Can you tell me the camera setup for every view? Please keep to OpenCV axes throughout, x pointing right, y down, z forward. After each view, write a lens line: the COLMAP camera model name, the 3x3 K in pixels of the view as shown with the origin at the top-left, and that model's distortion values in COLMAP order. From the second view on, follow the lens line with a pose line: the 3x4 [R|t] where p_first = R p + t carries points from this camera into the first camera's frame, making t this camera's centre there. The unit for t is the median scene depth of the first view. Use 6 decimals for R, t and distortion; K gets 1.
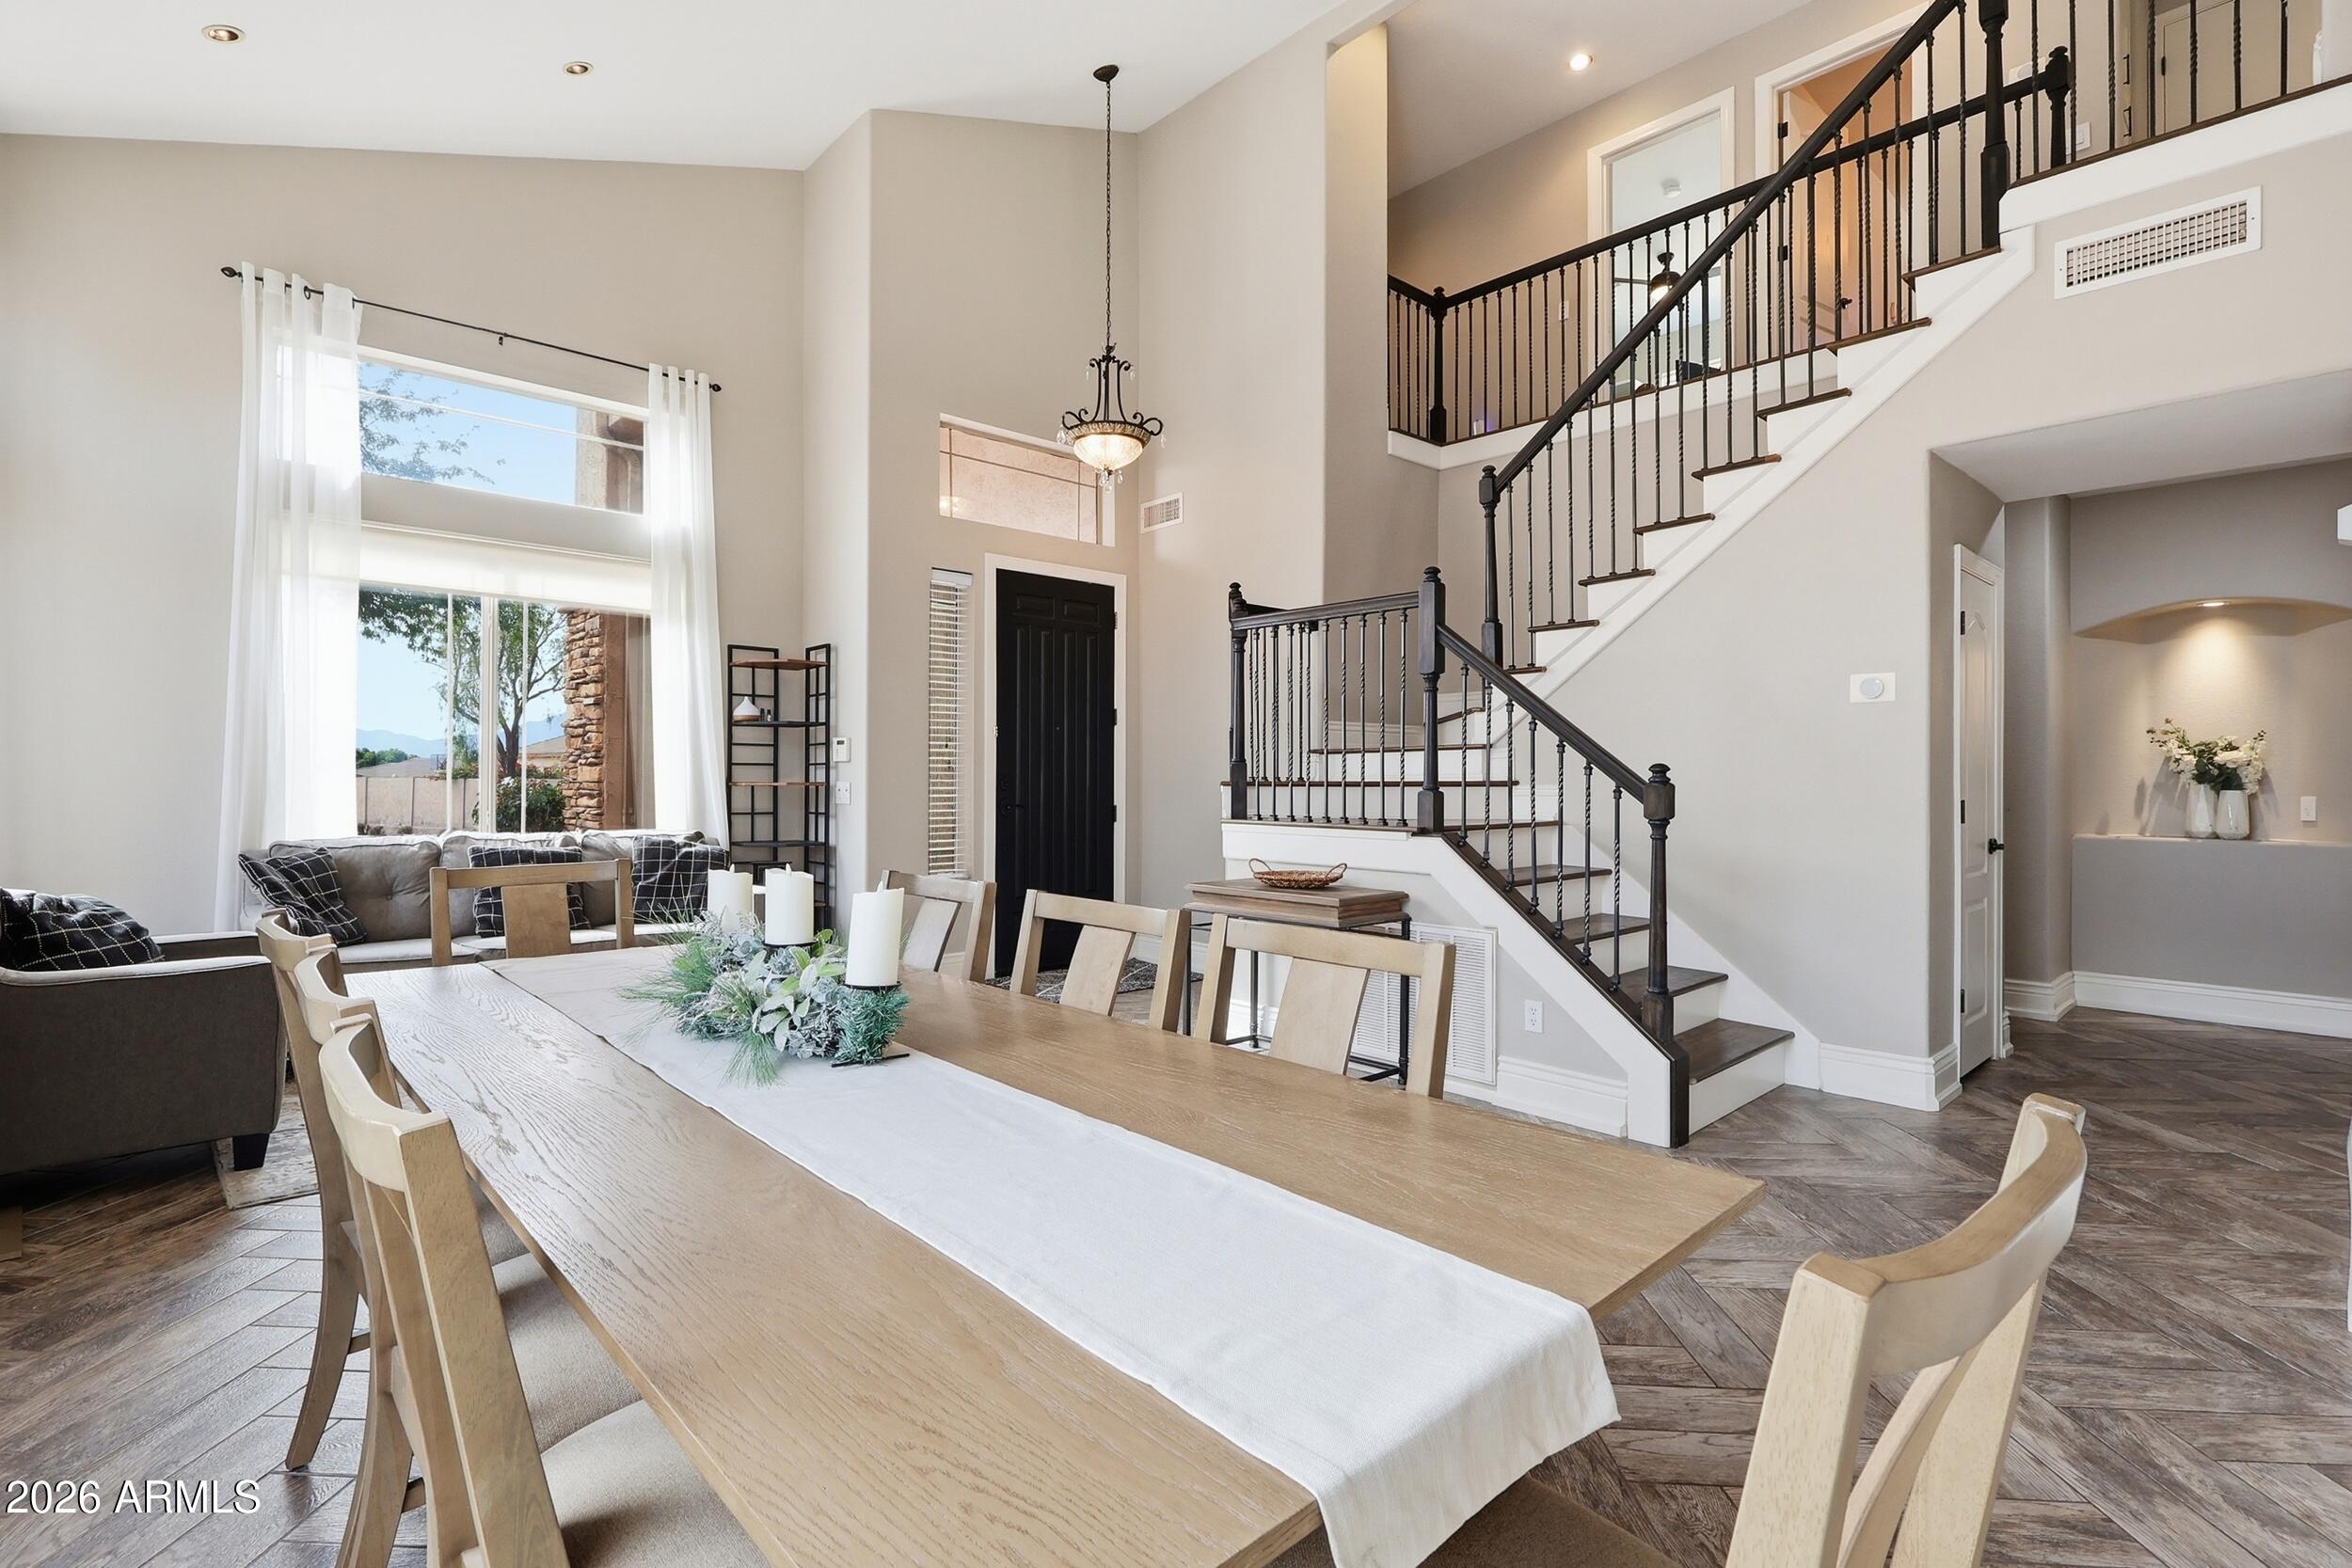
lens RADIAL K [[1088.9, 0, 1176.9], [0, 1088.9, 774.2], [0, 0, 1]] dist [0.002573, 0.001203]
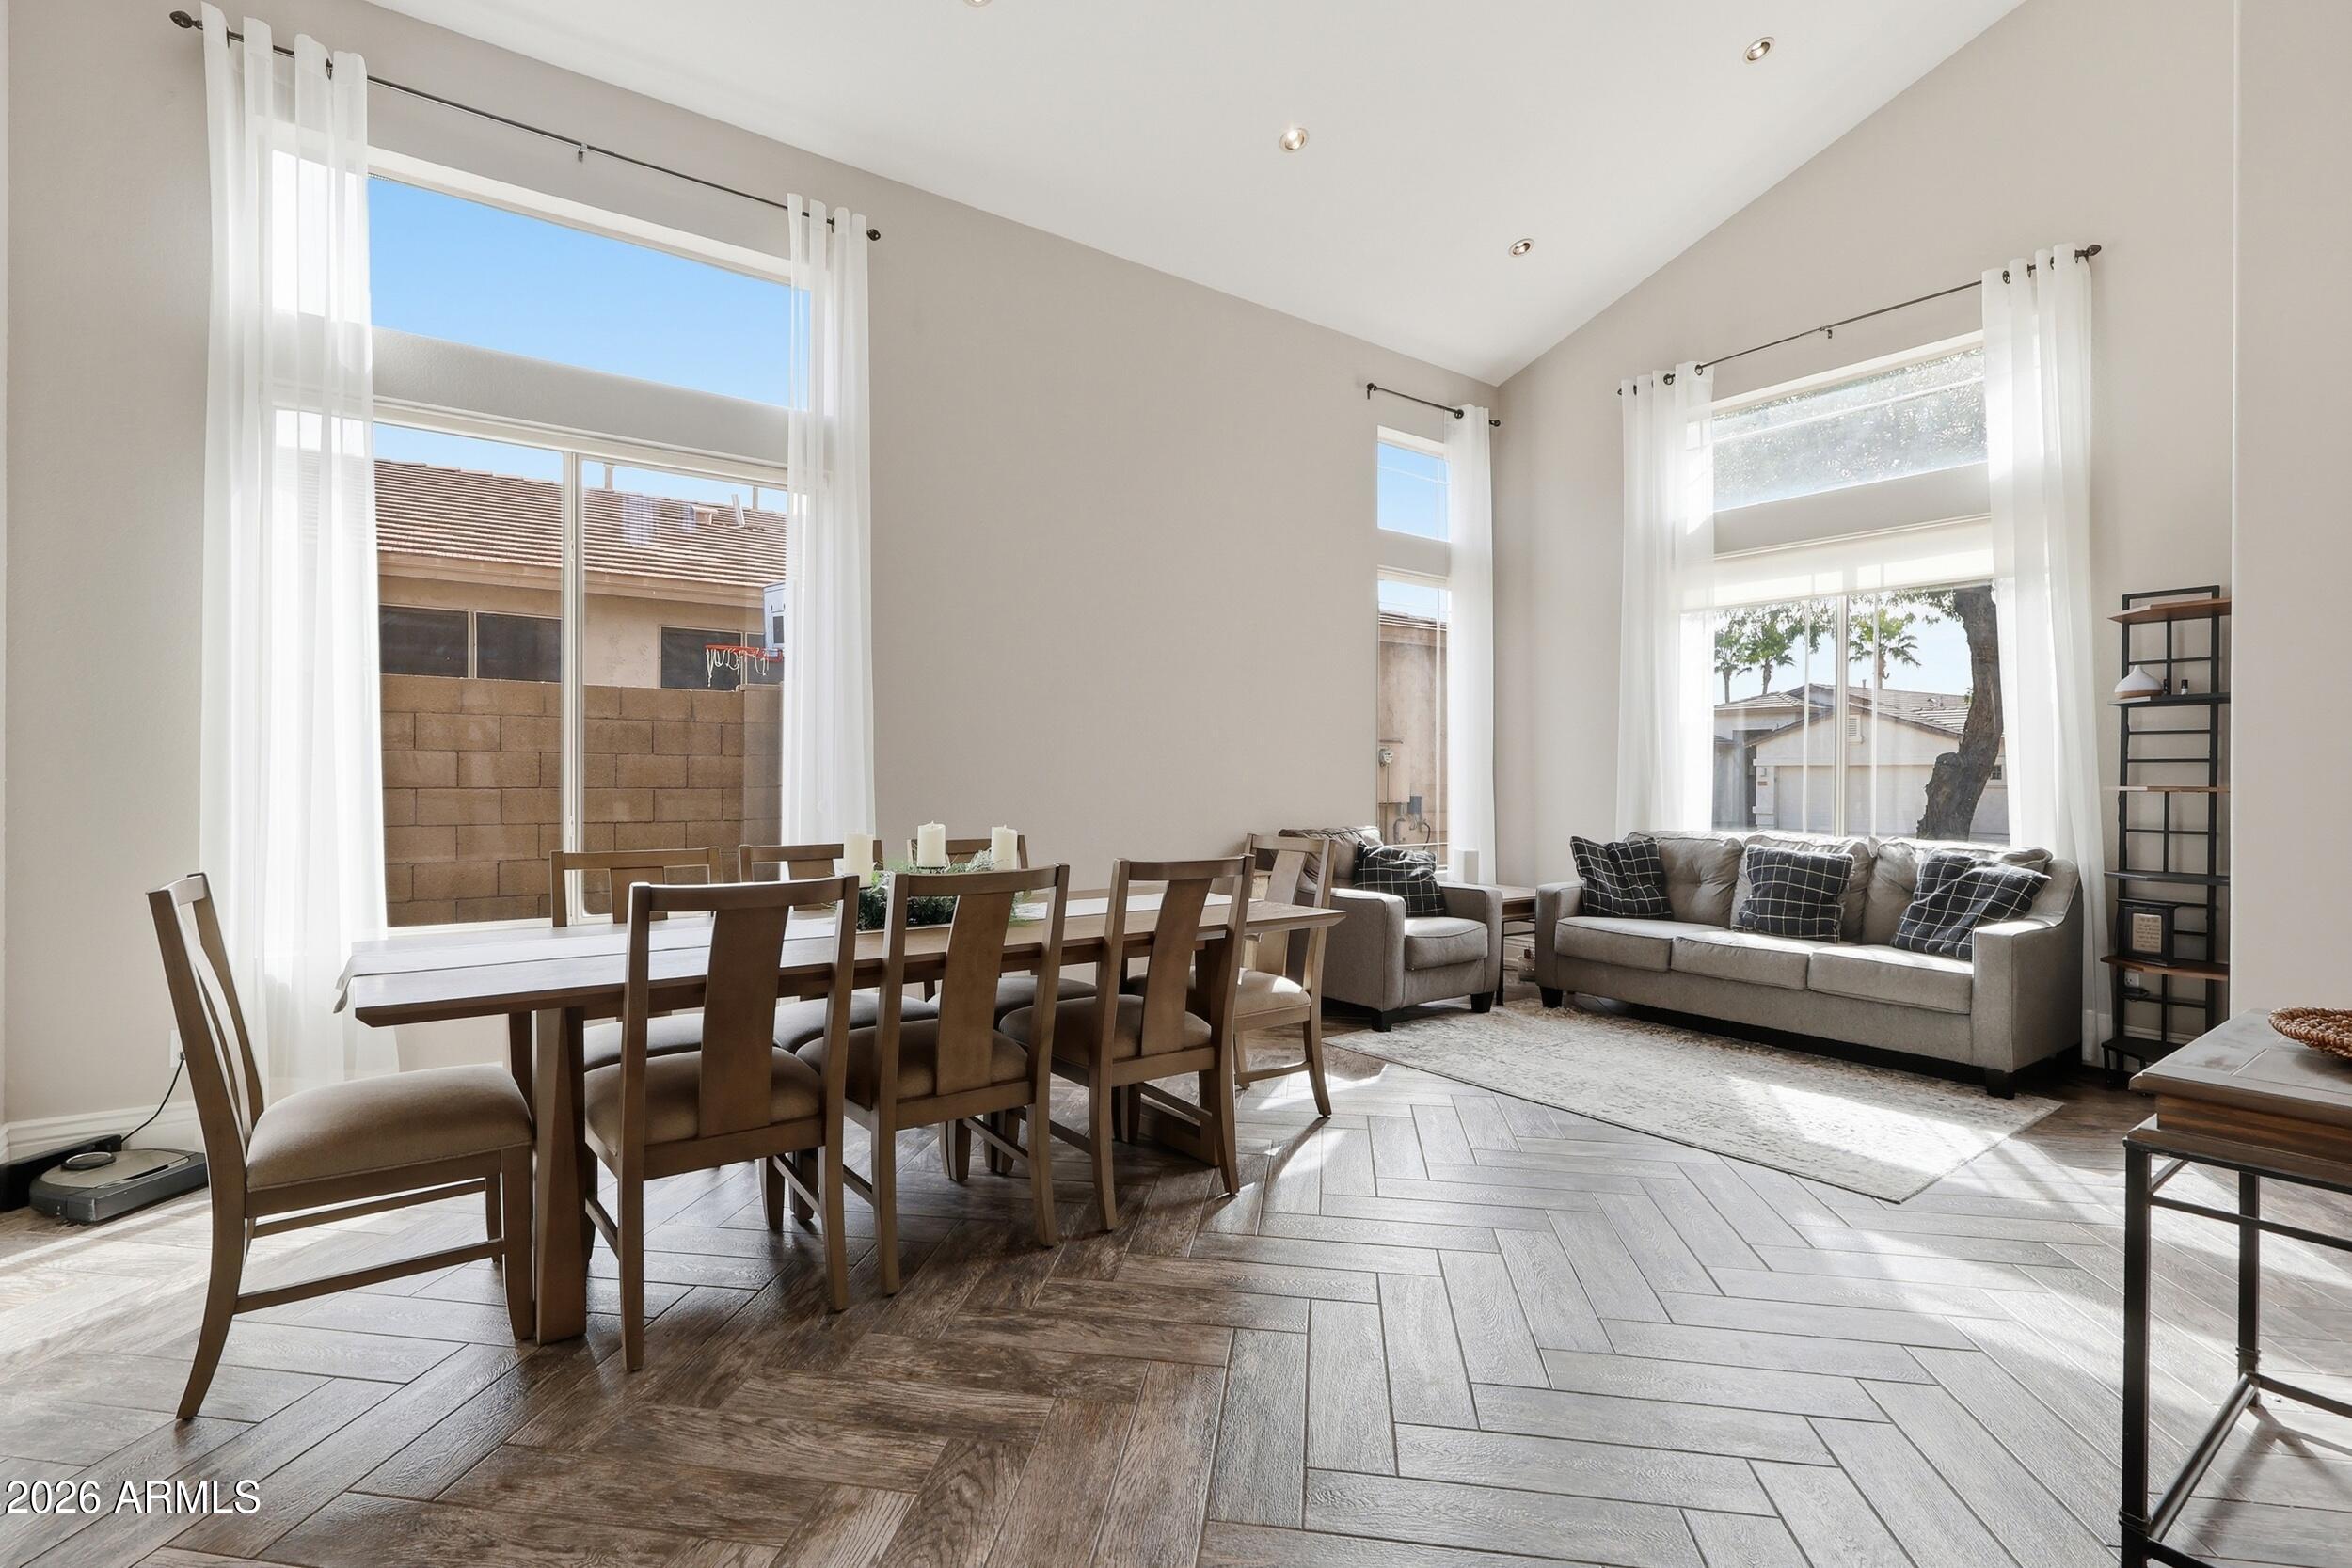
lens RADIAL K [[1088.9, 0, 1176.0], [0, 1088.9, 782.2], [0, 0, 1]] dist [0.002573, 0.001203]
pose [[-0.086036, -0.001753, -0.996290, 0.363020], [0.000229, 0.999998, -0.001779, 0.005970], [0.996292, -0.000381, -0.086036, 0.445304]]
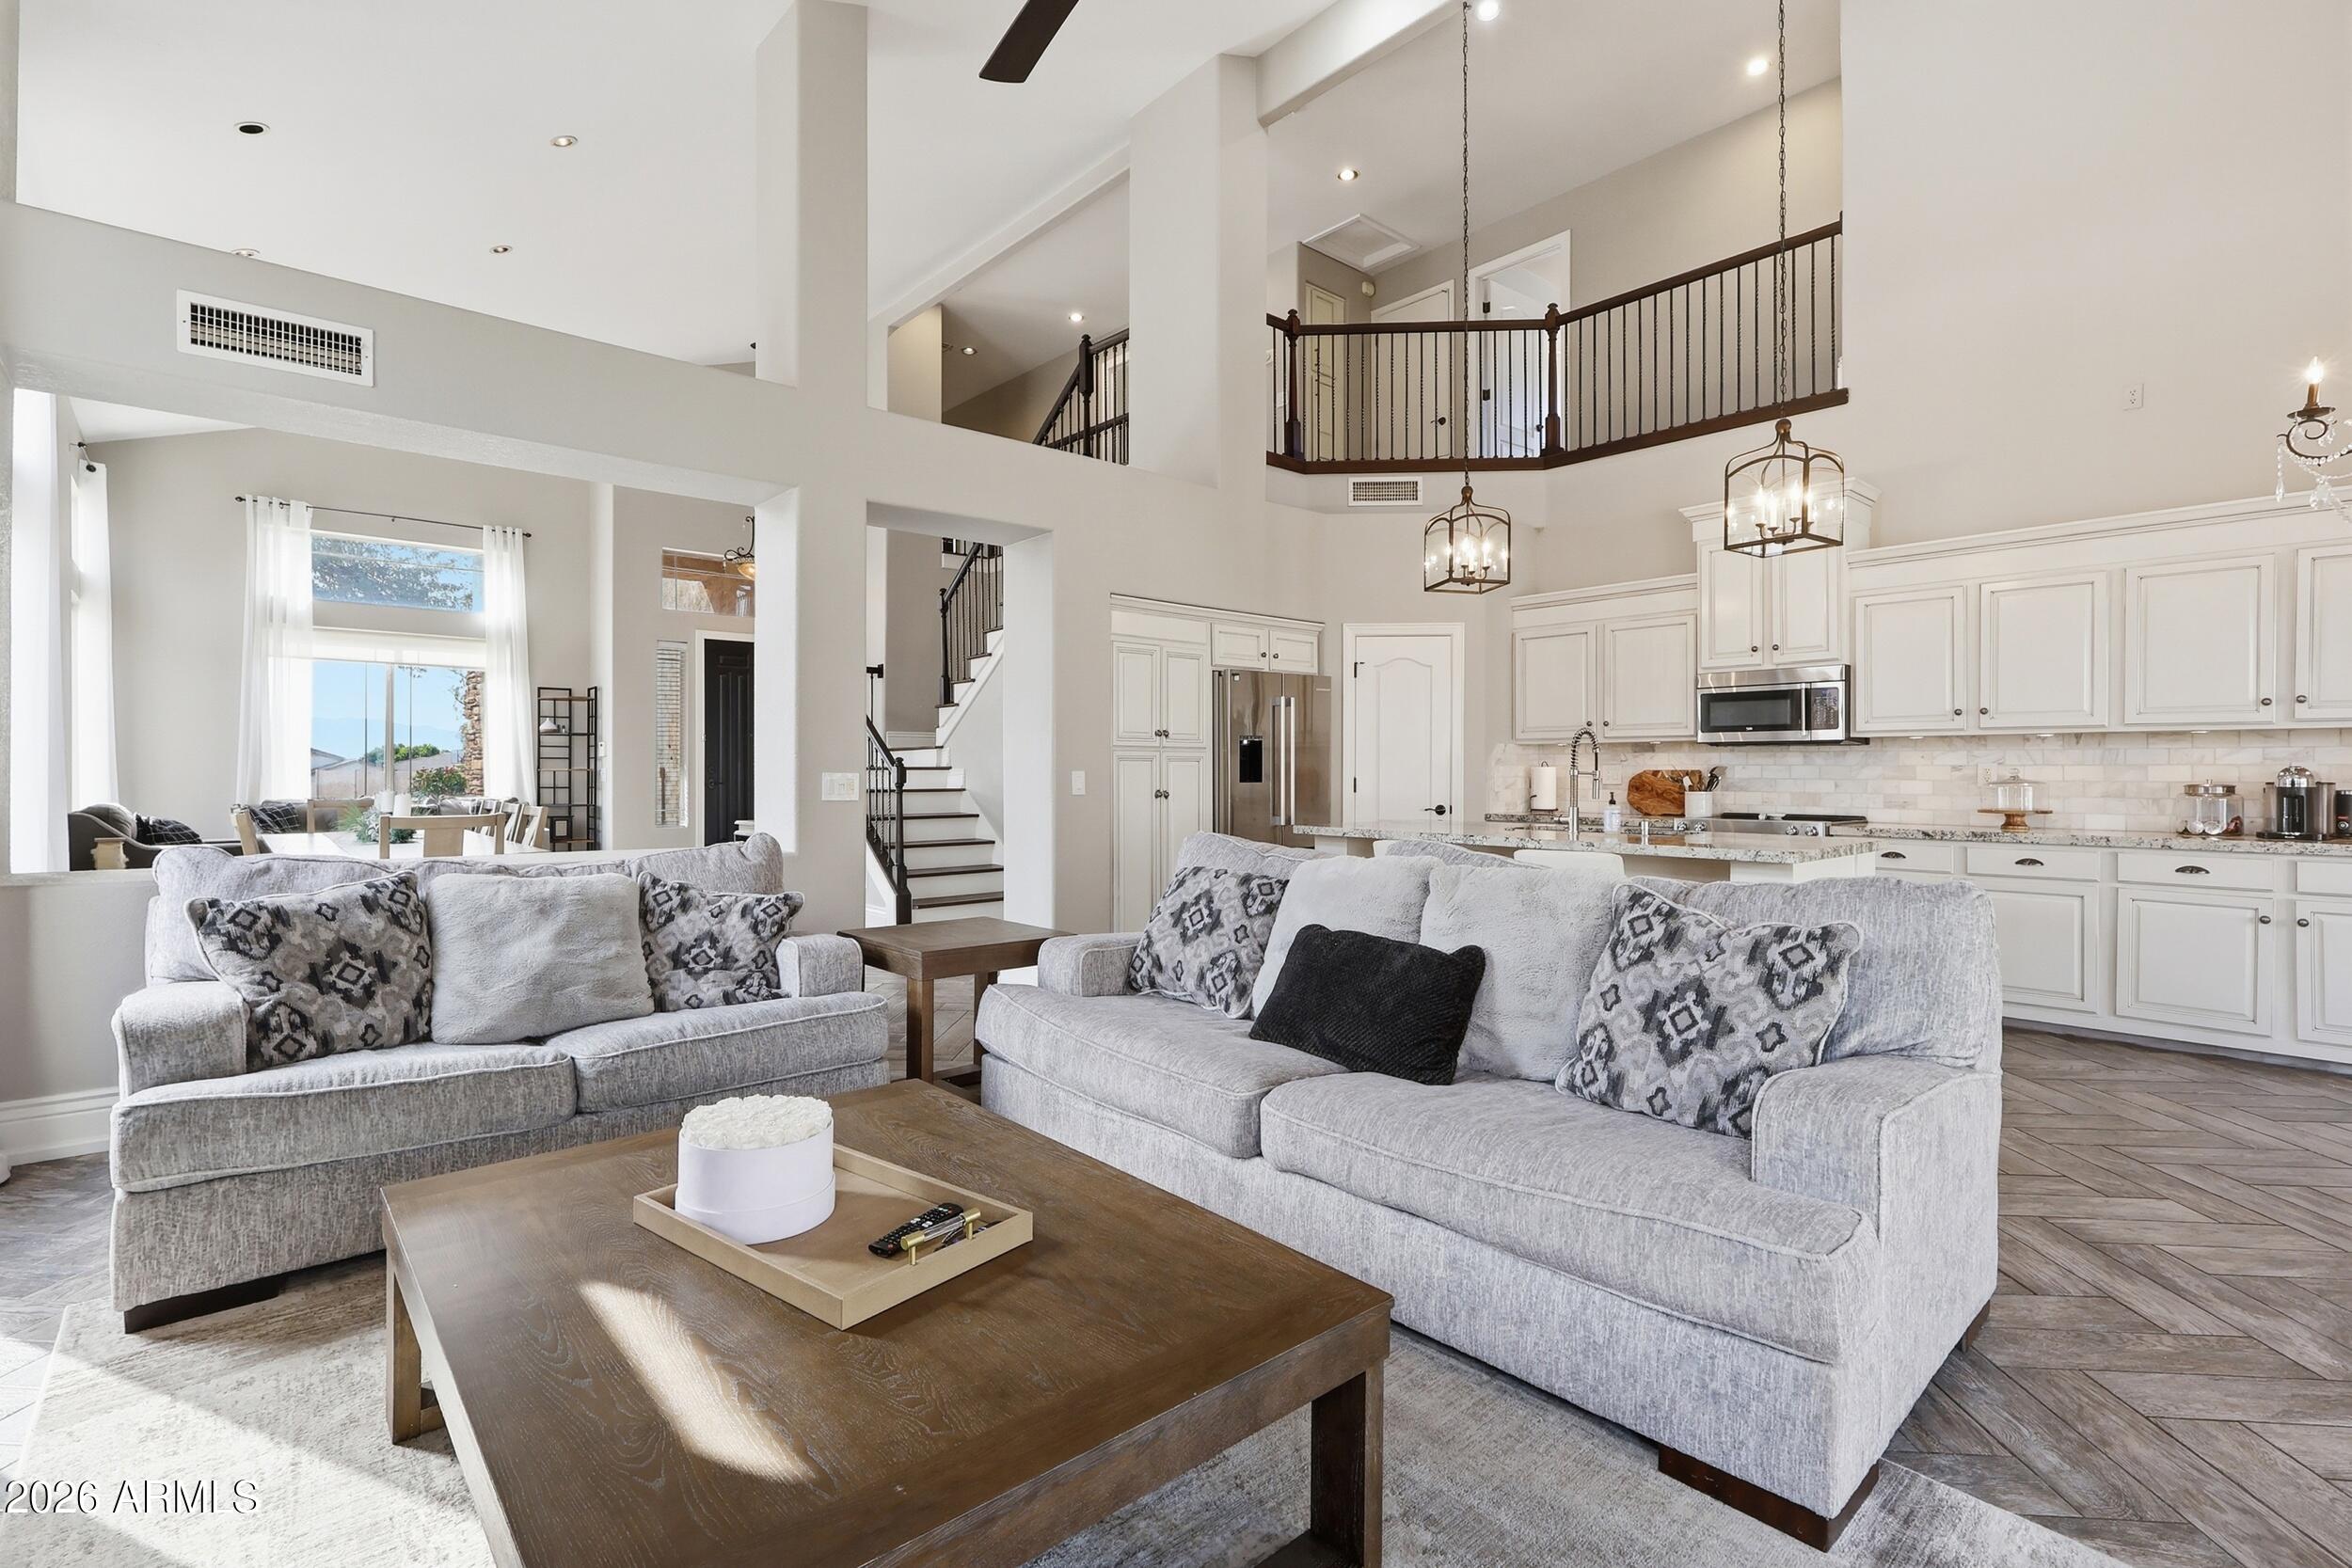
lens RADIAL K [[1088.9, 0, 1178.3], [0, 1088.9, 769.8], [0, 0, 1]] dist [0.002573, 0.001203]
pose [[0.999854, -0.001927, -0.016983, 0.605838], [0.001971, 0.999995, 0.002559, 0.006343], [0.016978, -0.002592, 0.999853, -0.663234]]
